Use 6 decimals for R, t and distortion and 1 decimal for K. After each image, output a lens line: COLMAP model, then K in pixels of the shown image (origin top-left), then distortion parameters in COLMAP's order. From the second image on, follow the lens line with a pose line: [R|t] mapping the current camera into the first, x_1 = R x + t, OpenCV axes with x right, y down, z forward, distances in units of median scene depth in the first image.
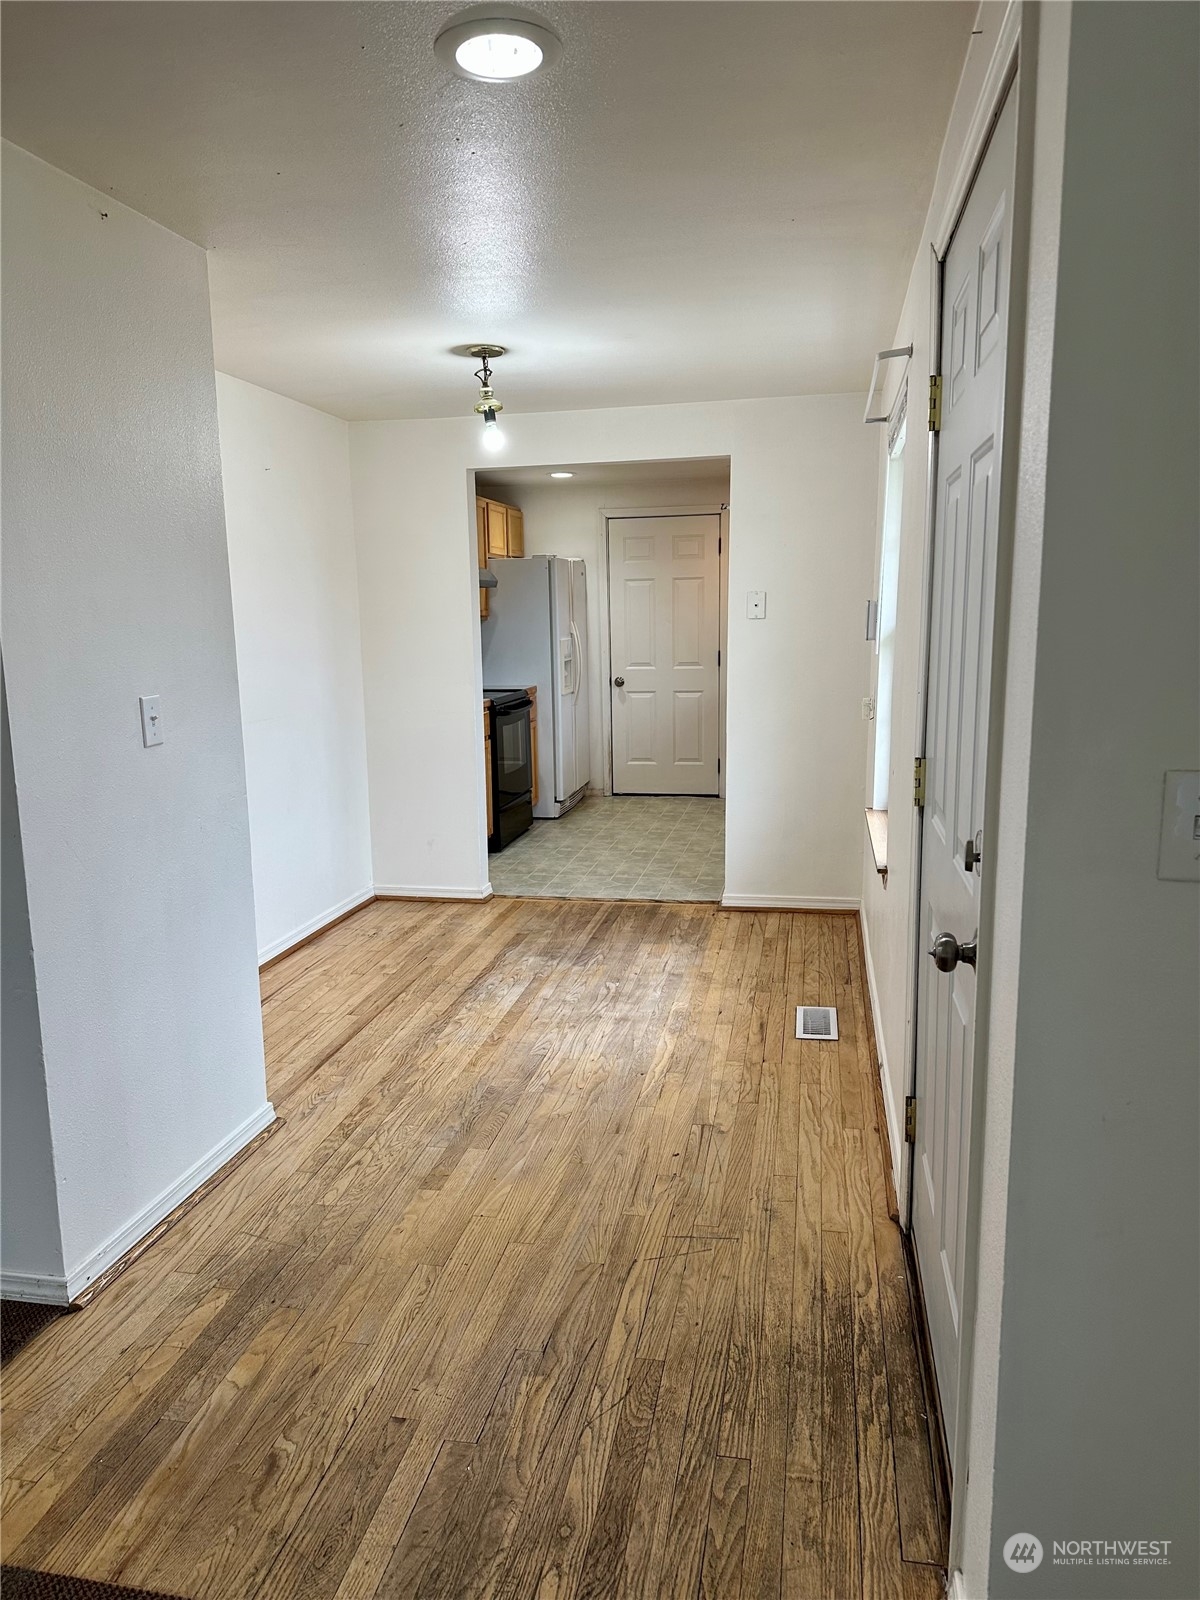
lens RADIAL K [[1104.6, 0, 600.0], [0, 1104.6, 800.0], [0, 0, 1]] dist [0.145556, -0.212279]
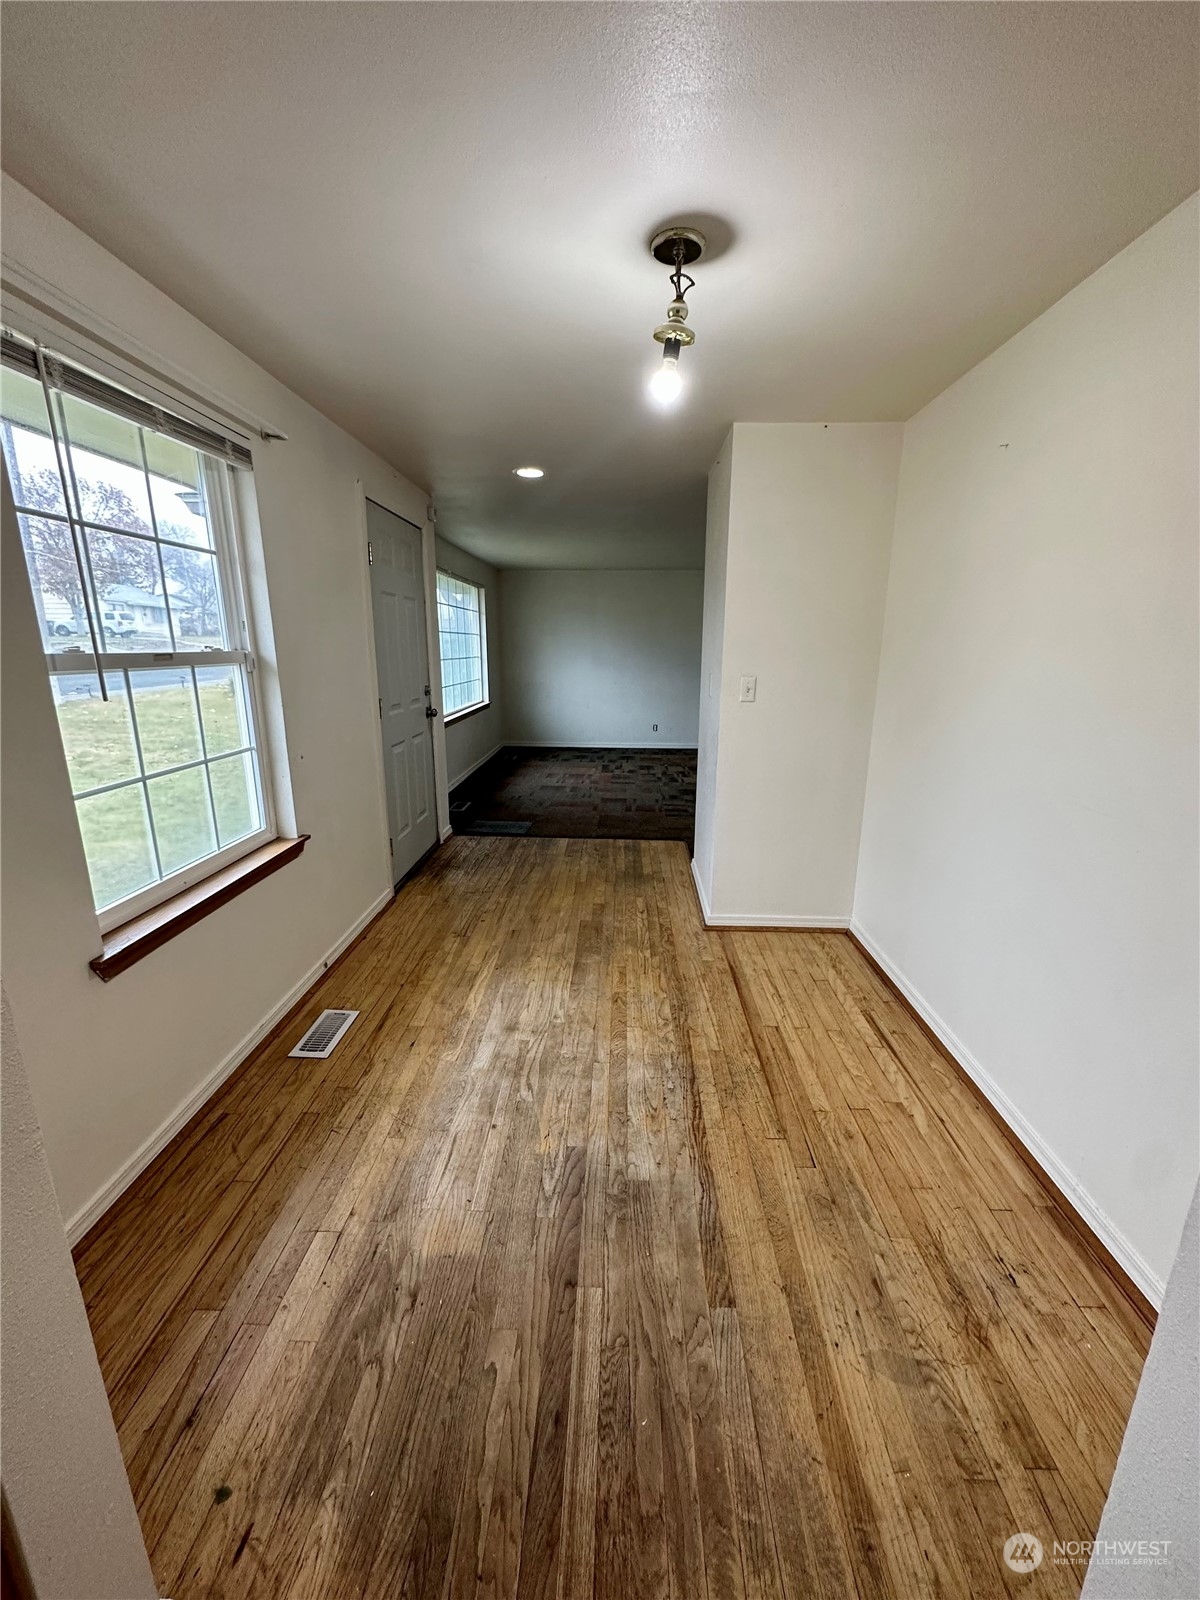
lens RADIAL K [[636.1, 0, 600.0], [0, 636.1, 800.0], [0, 0, 1]] dist [-0.003329, 0.000098]
pose [[-0.987215, 0.044381, -0.153093, 0.032619], [-0.020825, 0.916312, 0.399924, -0.396869], [0.158030, 0.397999, -0.903672, 2.403135]]
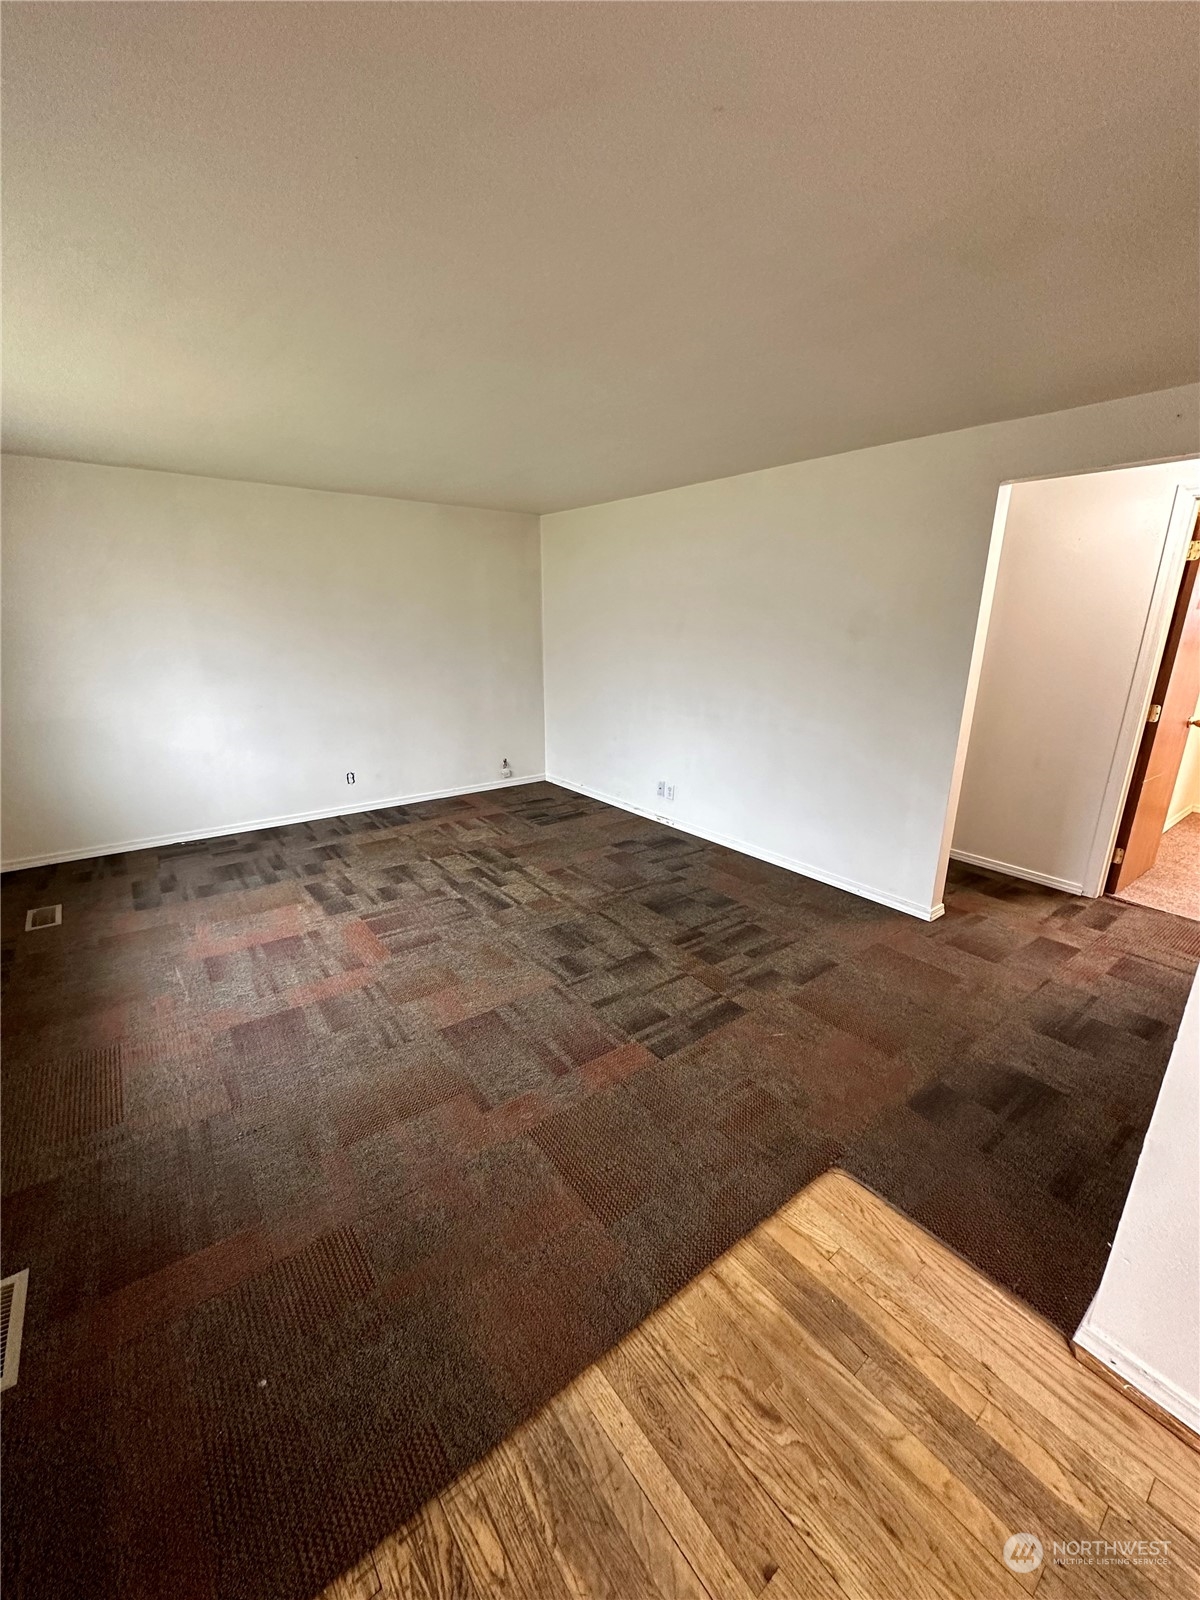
lens RADIAL K [[636.1, 0, 600.0], [0, 636.1, 800.0], [0, 0, 1]] dist [-0.003329, 0.000098]
pose [[-0.659090, 0.213272, -0.721190, 0.125035], [-0.126198, 0.913987, 0.385618, -0.170731], [0.741400, 0.345170, -0.575485, 0.824333]]
